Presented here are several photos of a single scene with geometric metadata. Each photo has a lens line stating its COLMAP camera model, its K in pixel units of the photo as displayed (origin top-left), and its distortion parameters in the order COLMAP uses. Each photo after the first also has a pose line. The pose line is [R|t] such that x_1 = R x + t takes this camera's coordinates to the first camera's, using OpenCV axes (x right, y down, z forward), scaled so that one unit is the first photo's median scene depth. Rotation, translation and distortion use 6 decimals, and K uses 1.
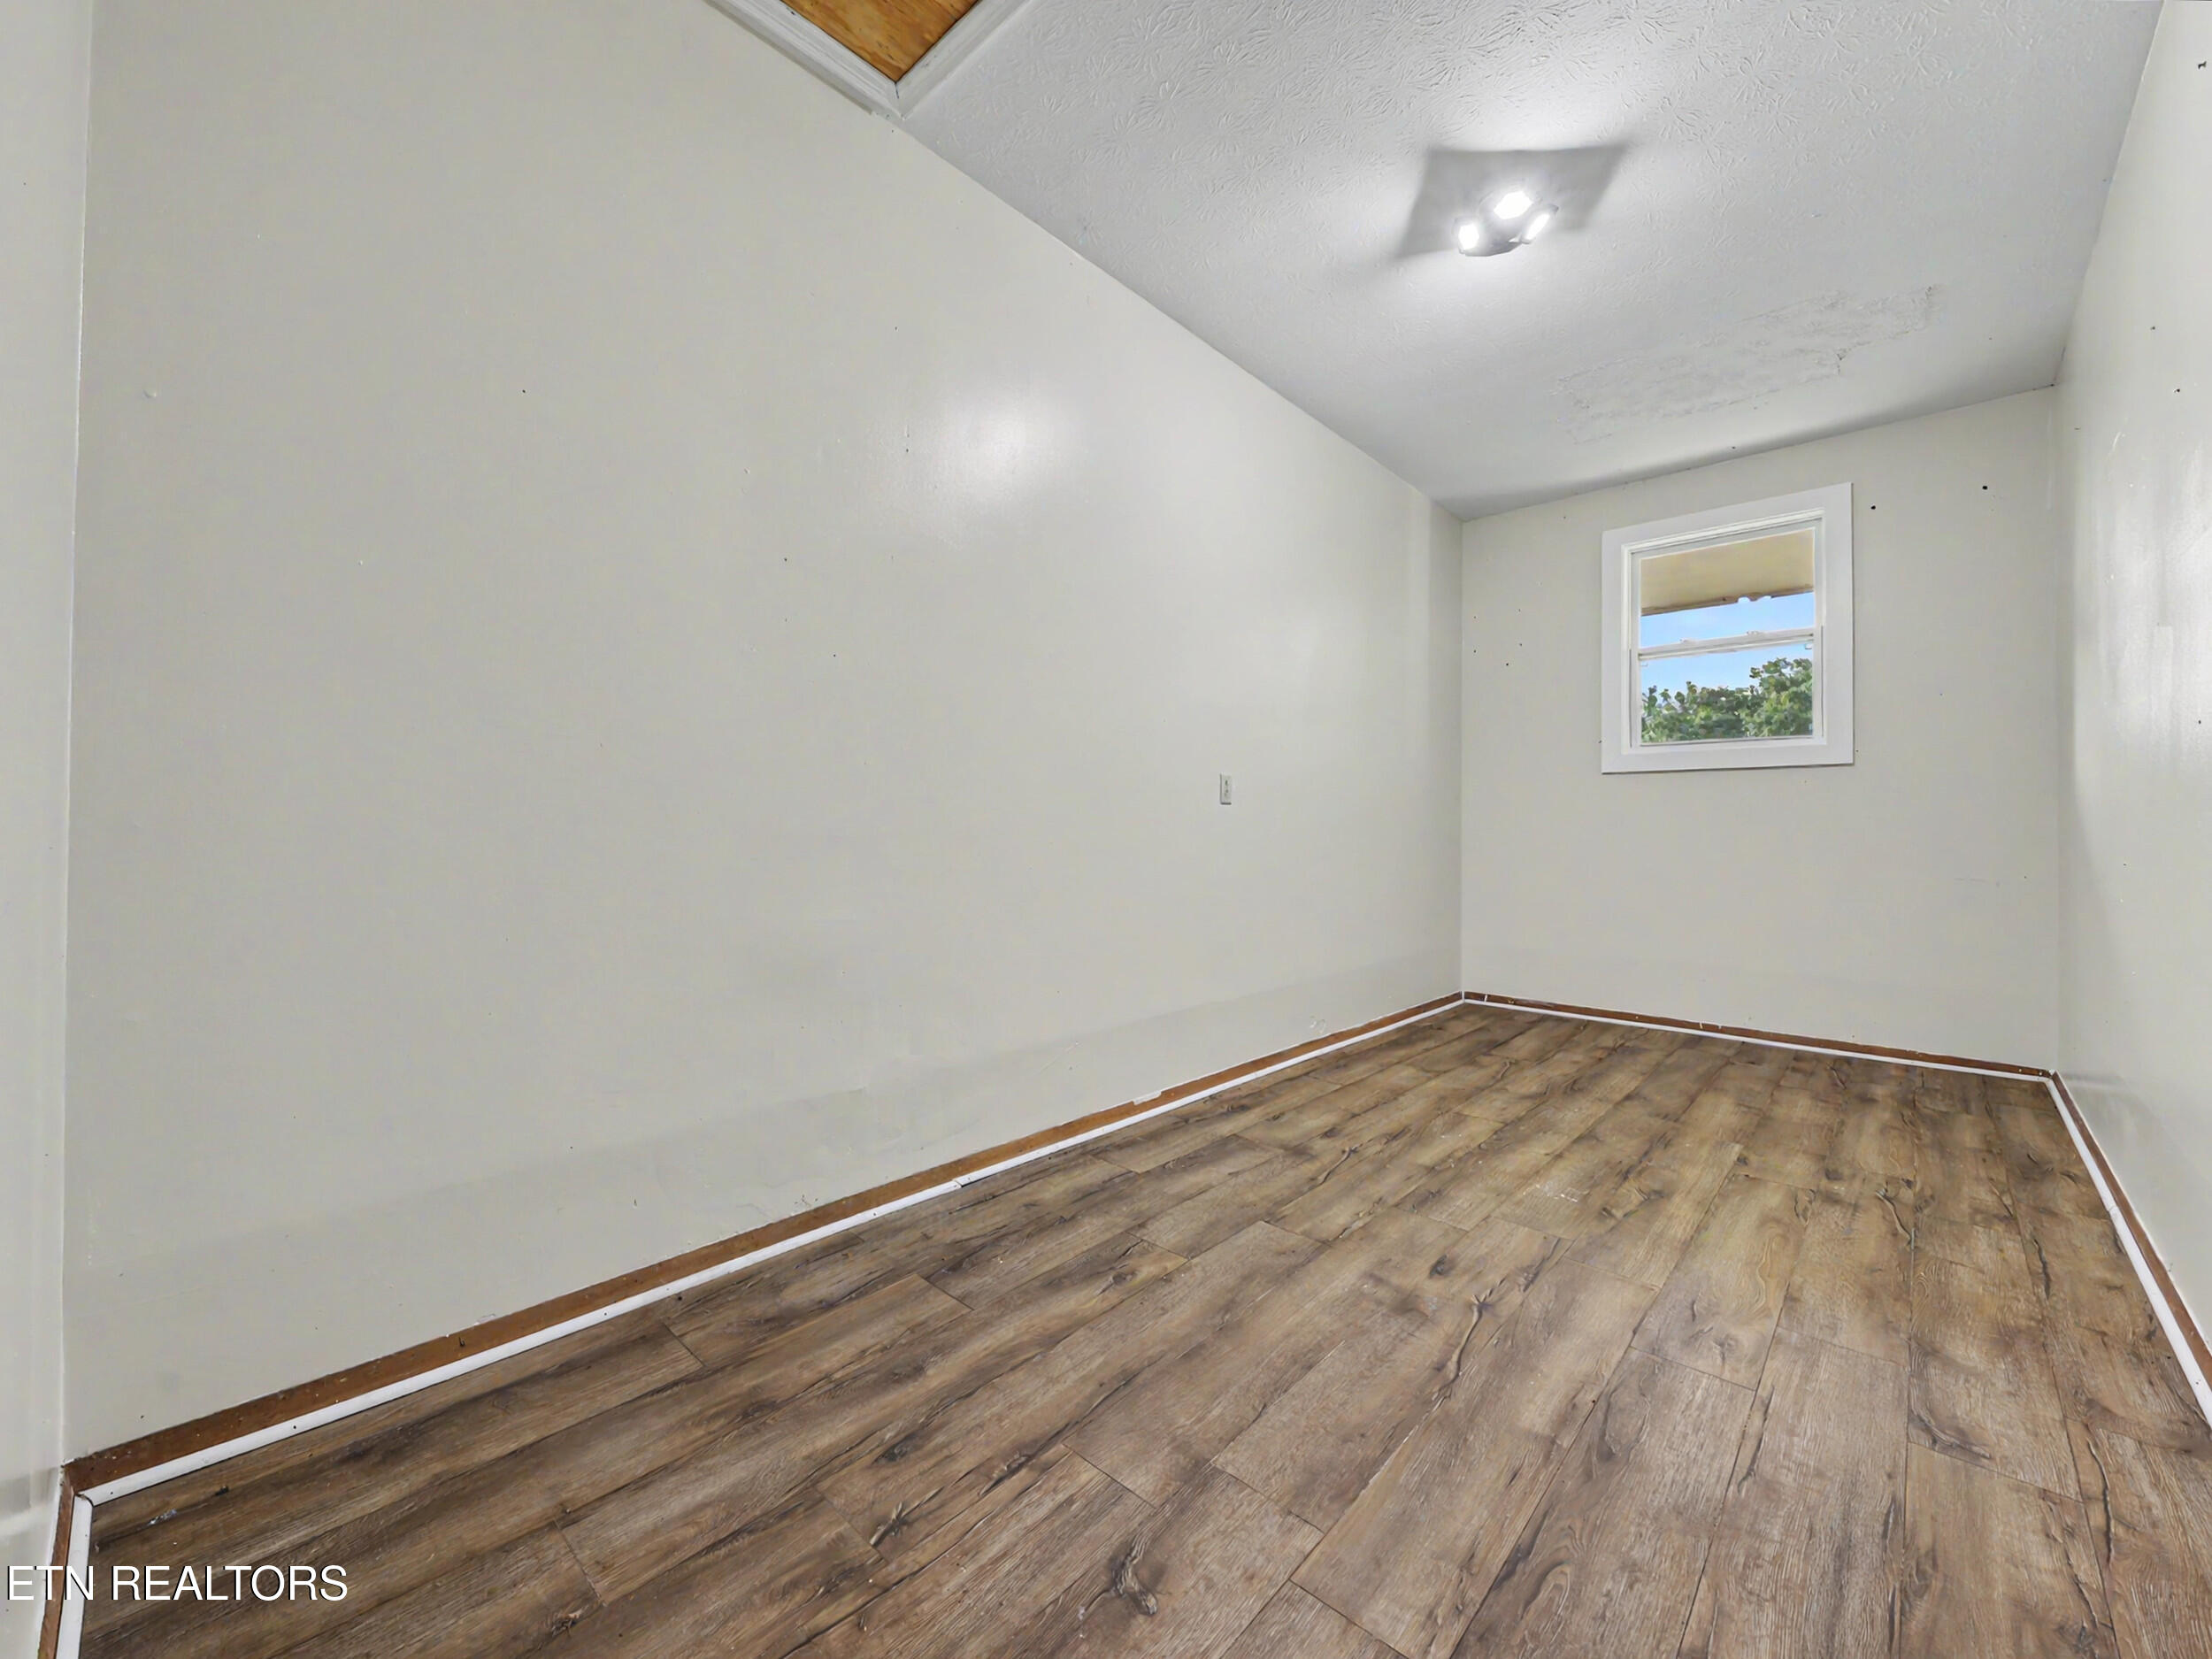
lens RADIAL K [[870.8, 0, 1100.7], [0, 870.8, 833.9], [0, 0, 1]] dist [0.012805, -0.007476]
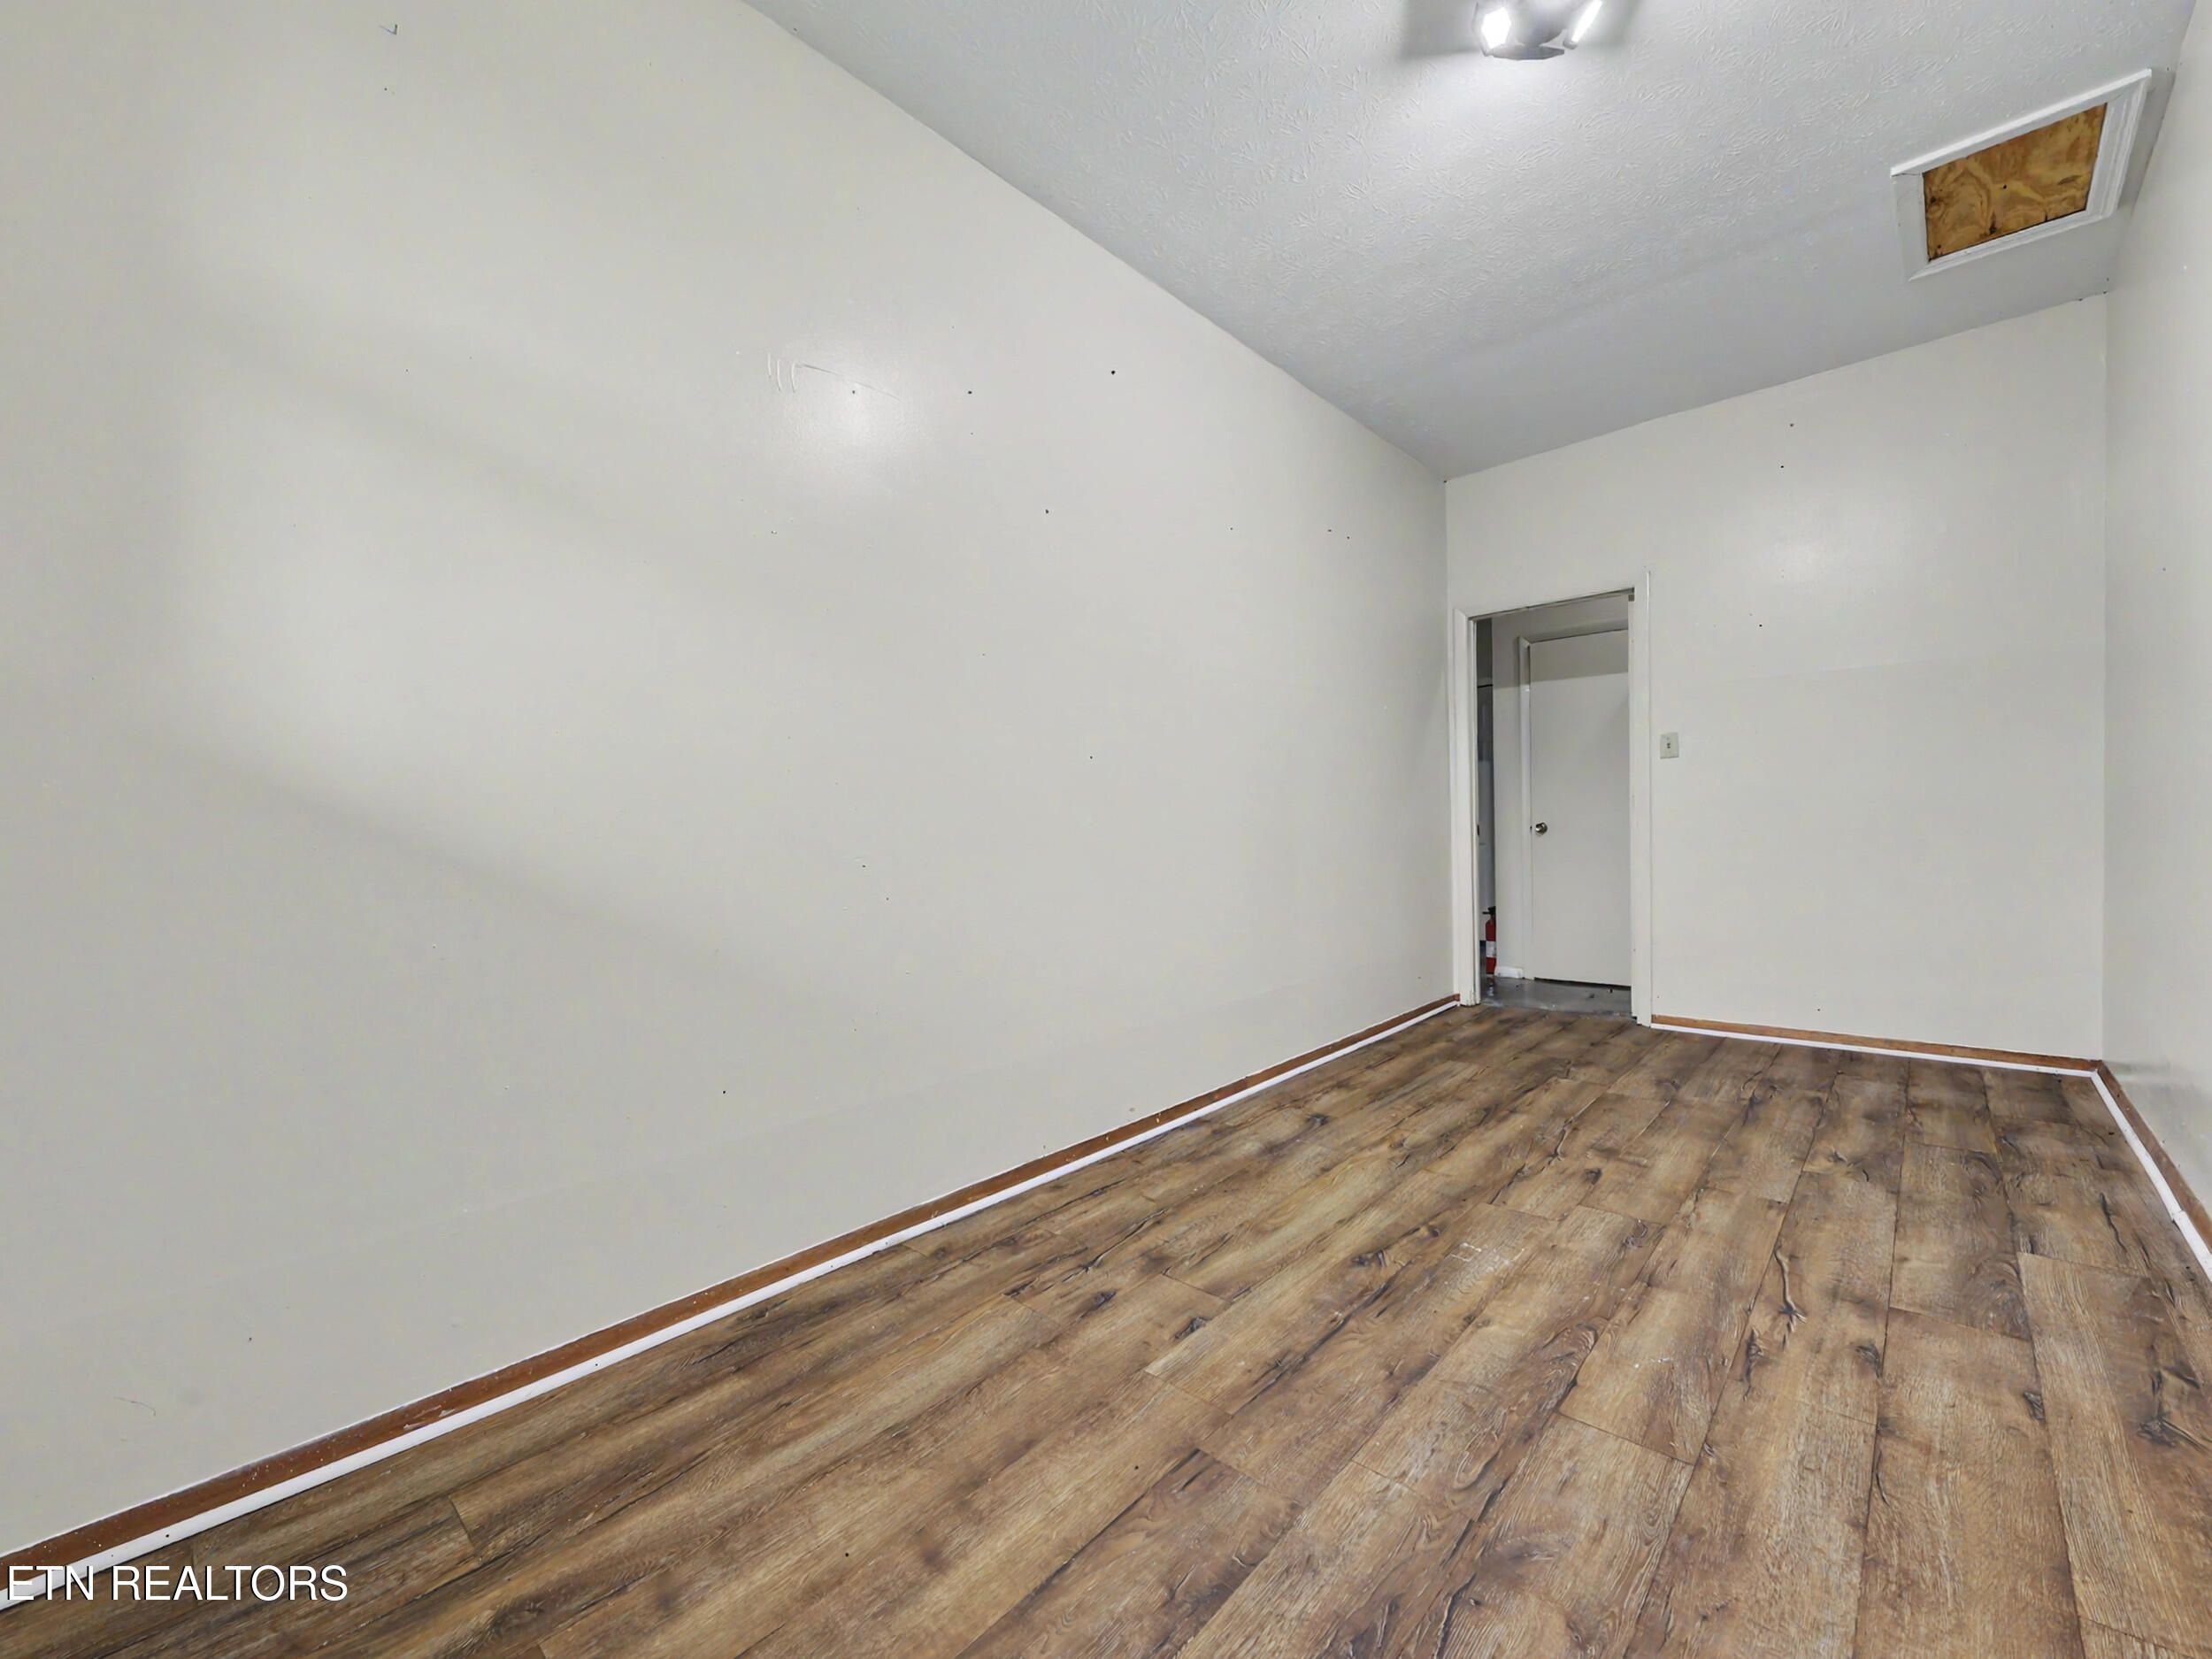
lens RADIAL K [[870.8, 0, 1100.7], [0, 870.8, 833.9], [0, 0, 1]] dist [0.012805, -0.007476]
pose [[-0.999836, 0.016974, 0.006376, 0.971195], [0.017035, 0.999808, 0.009663, -0.004990], [-0.006211, 0.009770, -0.999933, 2.033008]]
